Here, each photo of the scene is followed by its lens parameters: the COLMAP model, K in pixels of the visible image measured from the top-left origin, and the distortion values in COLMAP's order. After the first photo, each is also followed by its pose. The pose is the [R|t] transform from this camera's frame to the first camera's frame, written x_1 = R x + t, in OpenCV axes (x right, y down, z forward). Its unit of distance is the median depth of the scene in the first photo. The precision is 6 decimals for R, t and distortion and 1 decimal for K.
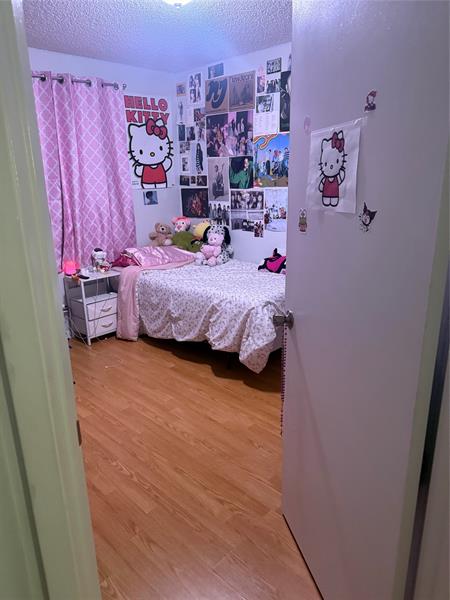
lens RADIAL K [[423.3, 0, 225.0], [0, 423.3, 300.0], [0, 0, 1]] dist [0.104507, -0.138643]
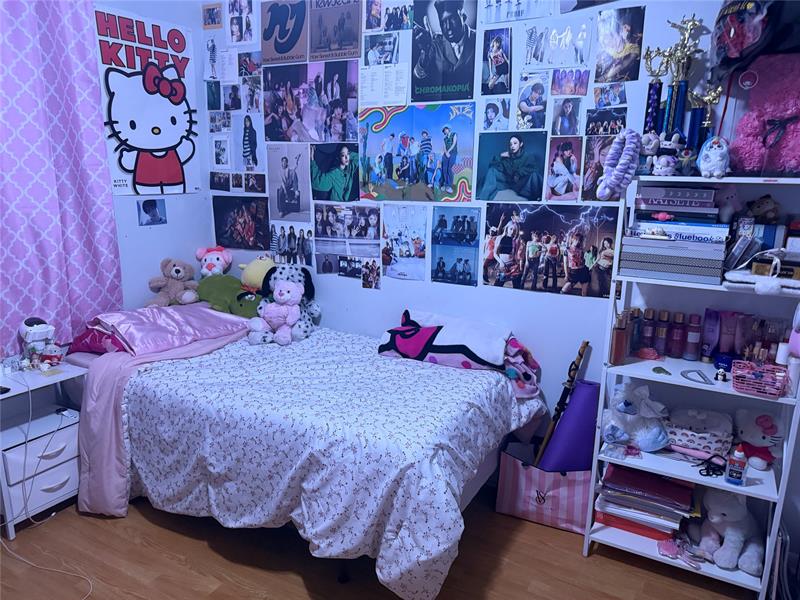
lens RADIAL K [[564.4, 0, 400.0], [0, 564.4, 300.0], [0, 0, 1]] dist [0.104507, -0.138643]
pose [[0.967825, -0.022144, 0.250649, -0.066699], [0.039549, 0.997126, -0.064616, -0.084669], [-0.248498, 0.072450, 0.965919, 0.288916]]
